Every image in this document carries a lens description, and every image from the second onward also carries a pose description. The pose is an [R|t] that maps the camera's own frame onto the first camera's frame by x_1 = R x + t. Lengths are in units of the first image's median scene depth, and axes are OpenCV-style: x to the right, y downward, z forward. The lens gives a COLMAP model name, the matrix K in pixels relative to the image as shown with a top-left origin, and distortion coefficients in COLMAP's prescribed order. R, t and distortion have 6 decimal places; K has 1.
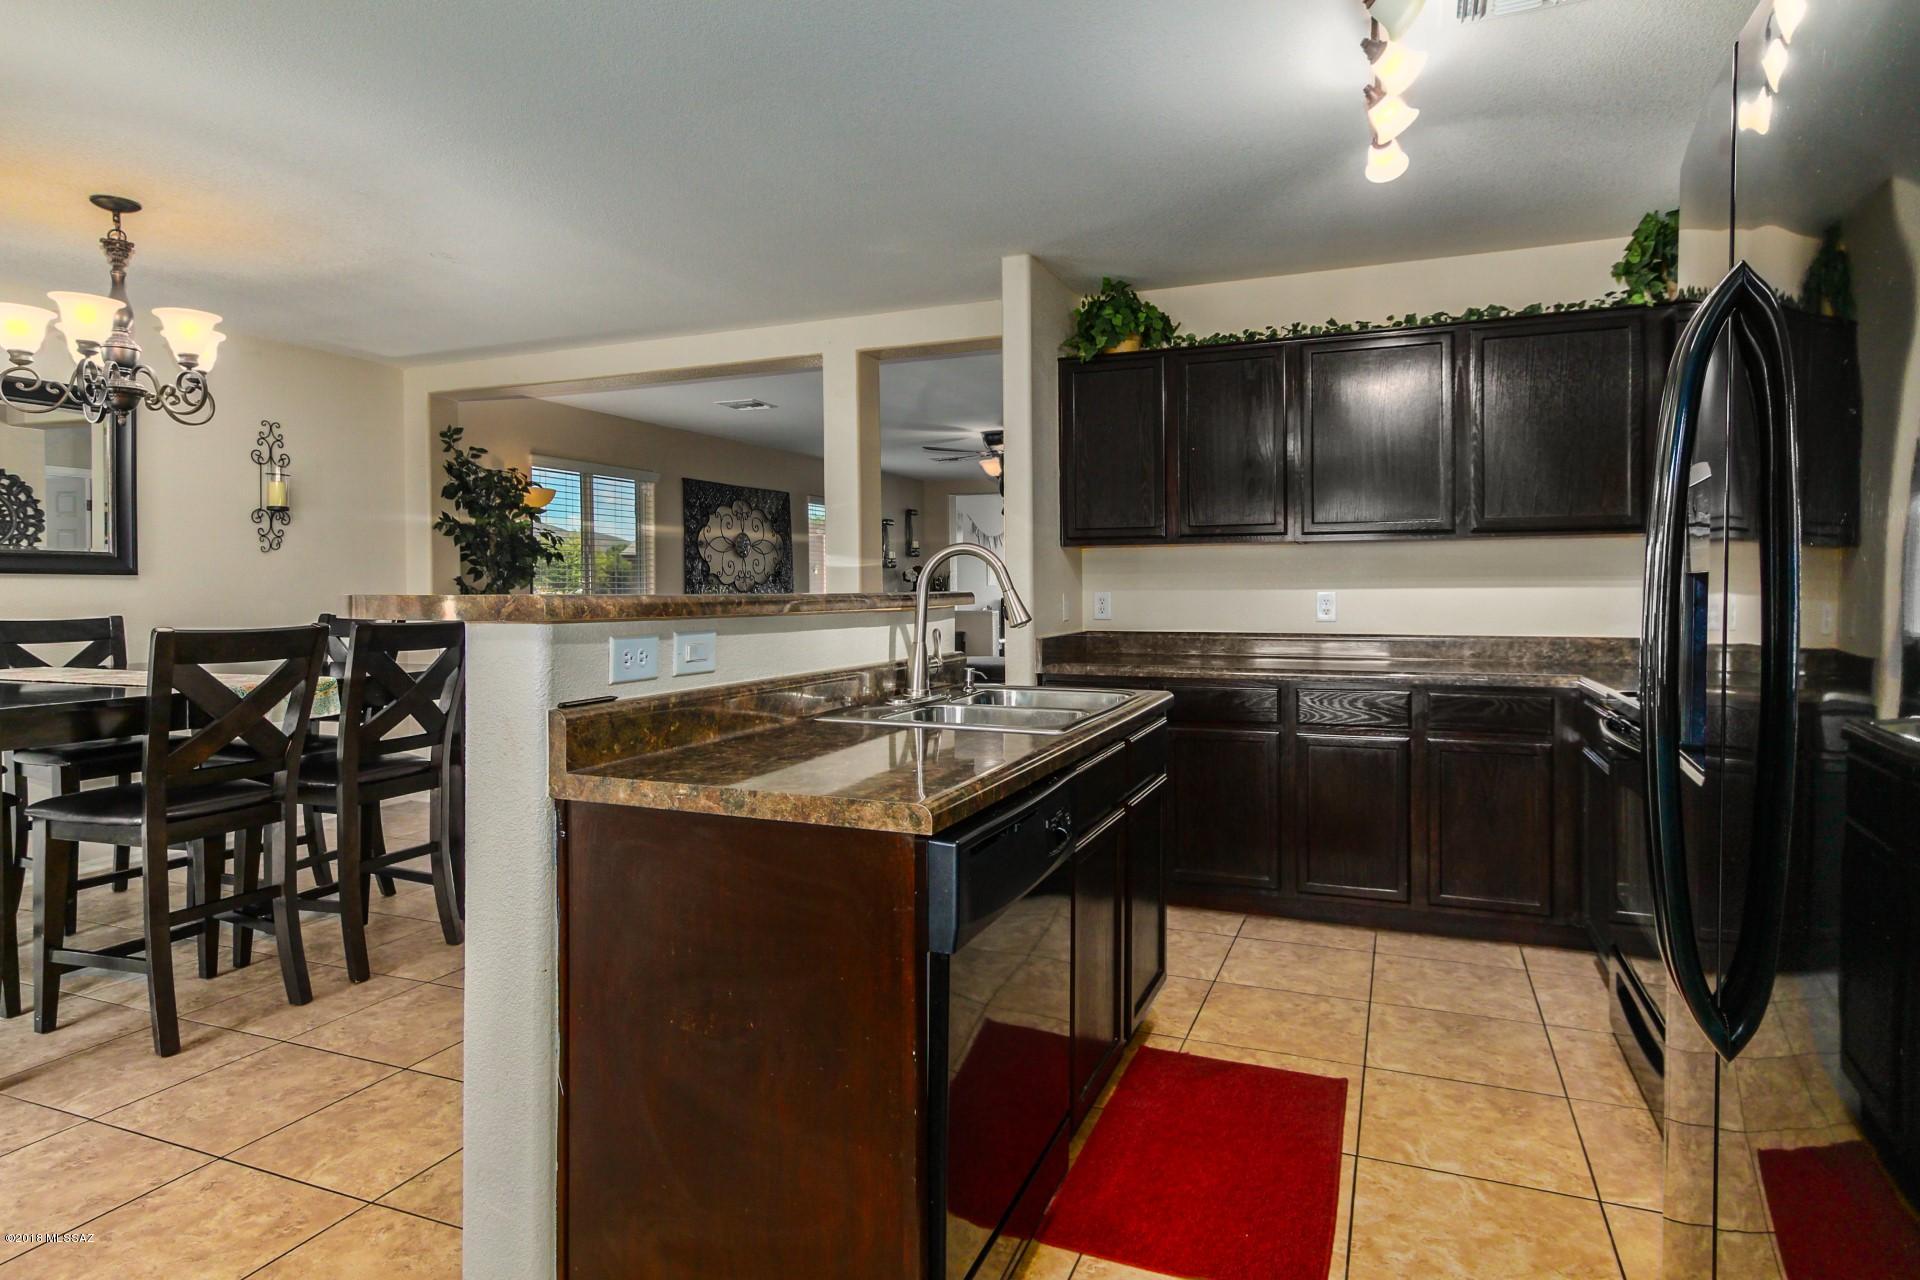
lens RADIAL K [[1056.4, 0, 973.2], [0, 1056.4, 600.4], [0, 0, 1]] dist [-0.000816, 0.000848]
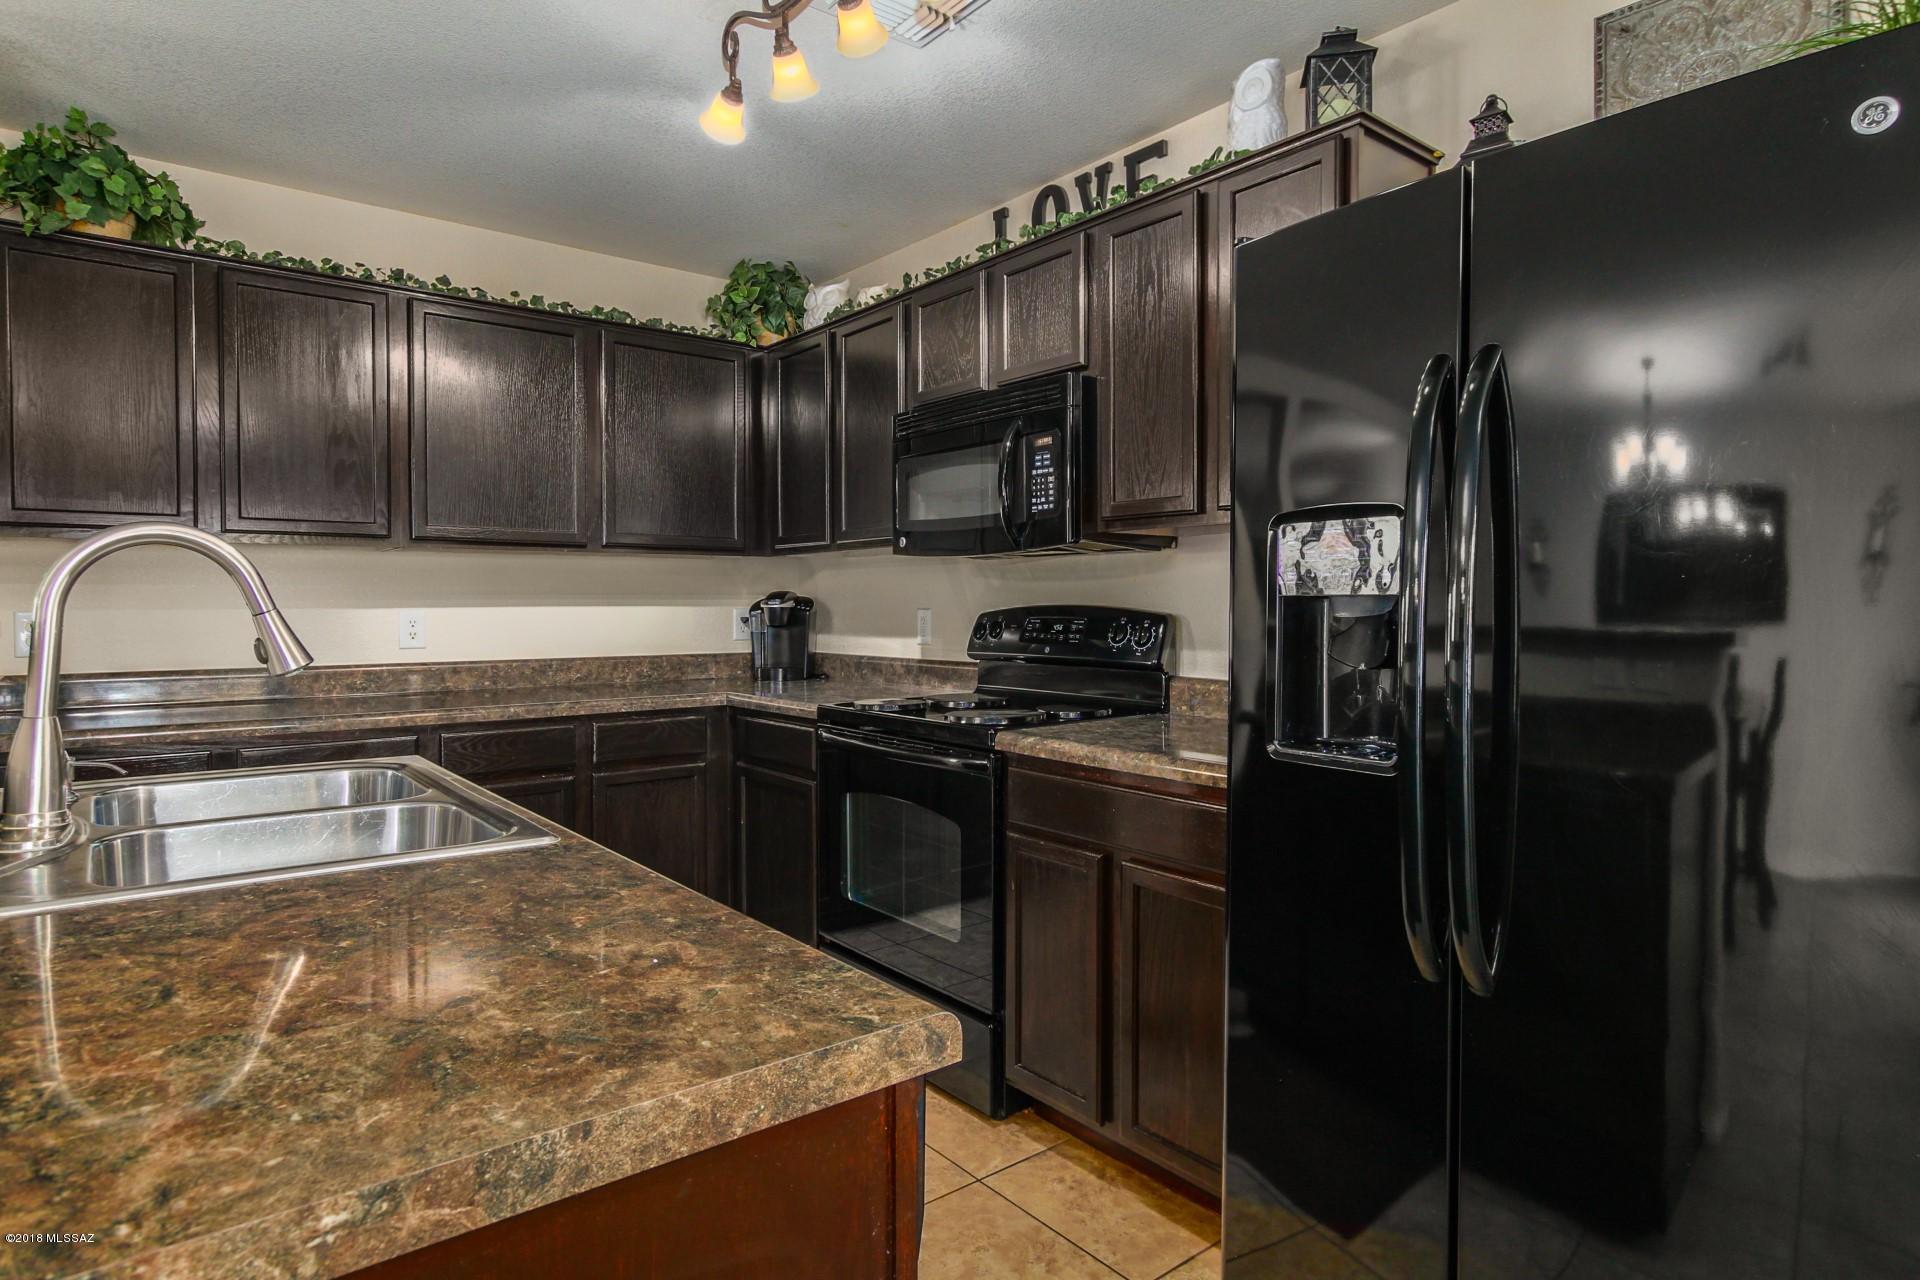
lens RADIAL K [[1056.4, 0, 959.3], [0, 1056.4, 621.2], [0, 0, 1]] dist [-0.000816, 0.000848]
pose [[0.485553, -0.011328, 0.874134, -0.366592], [0.008573, 0.999930, 0.008196, -0.007277], [-0.874165, 0.003515, 0.485616, 0.518995]]
